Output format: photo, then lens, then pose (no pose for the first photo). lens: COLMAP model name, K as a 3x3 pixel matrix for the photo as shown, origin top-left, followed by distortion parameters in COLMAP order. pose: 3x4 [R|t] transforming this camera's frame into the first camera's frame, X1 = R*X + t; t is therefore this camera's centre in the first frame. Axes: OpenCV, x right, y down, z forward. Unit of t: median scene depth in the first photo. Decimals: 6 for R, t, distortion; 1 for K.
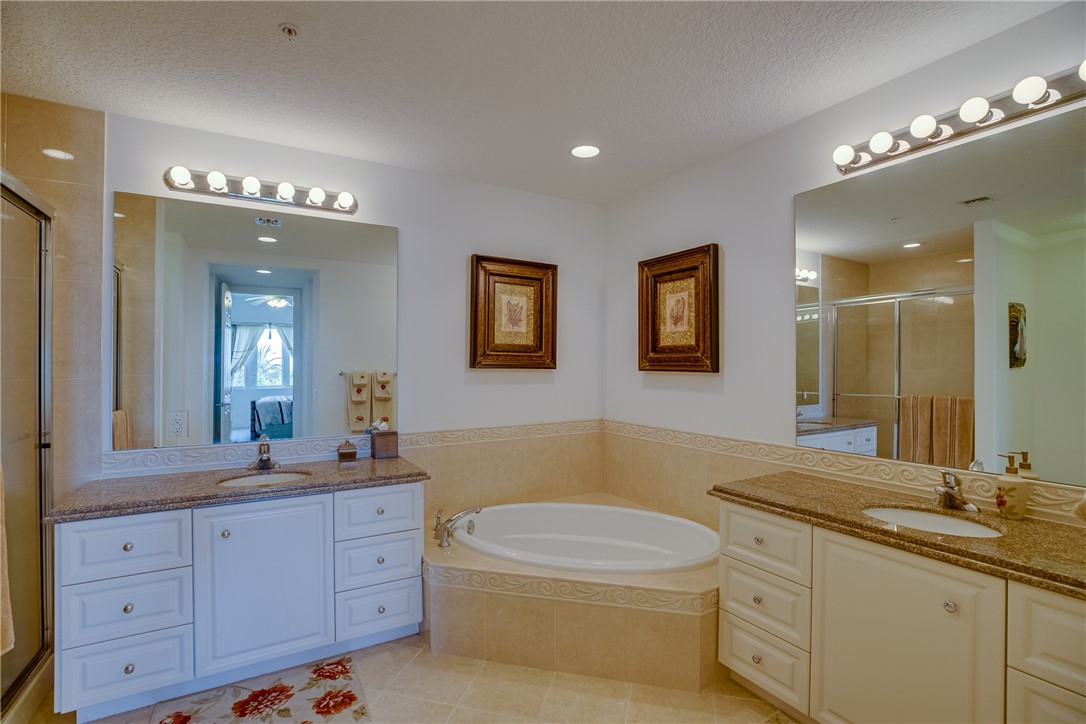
lens RADIAL K [[499.1, 0, 543.9], [0, 499.1, 361.6], [0, 0, 1]] dist [-0.048067, 0.015467]
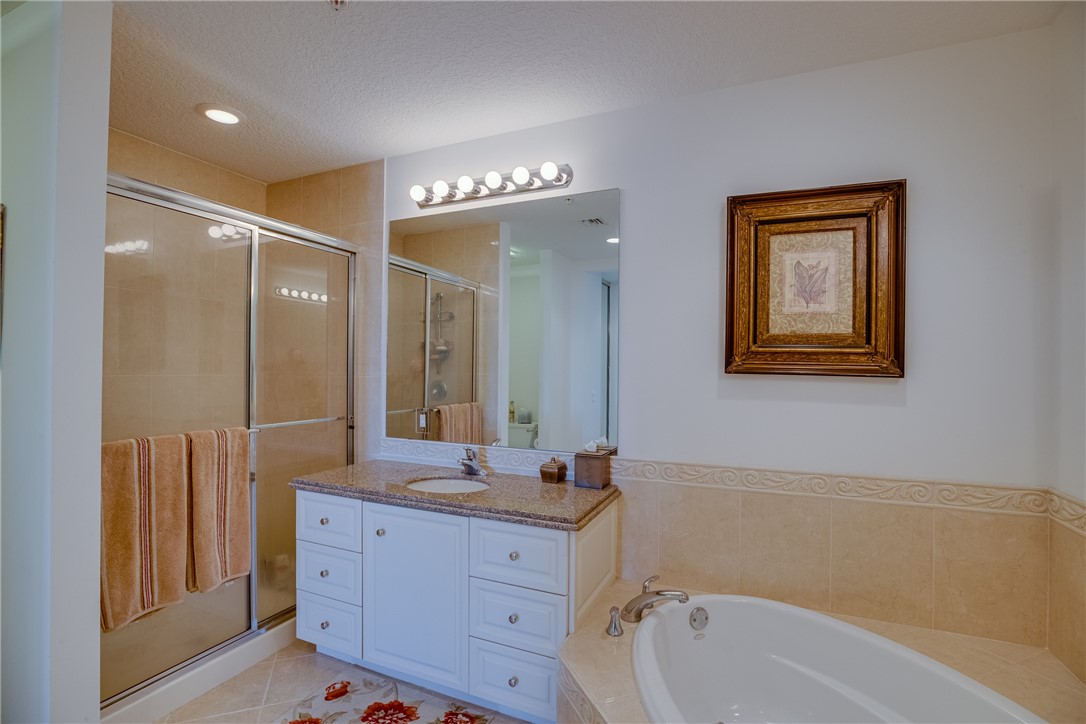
lens RADIAL K [[499.1, 0, 543.9], [0, 499.1, 361.6], [0, 0, 1]] dist [-0.048067, 0.015467]
pose [[0.580745, -0.002204, -0.814083, 0.235023], [-0.002077, 0.999989, -0.004190, 0.000860], [0.814083, 0.004124, 0.580734, 0.417566]]
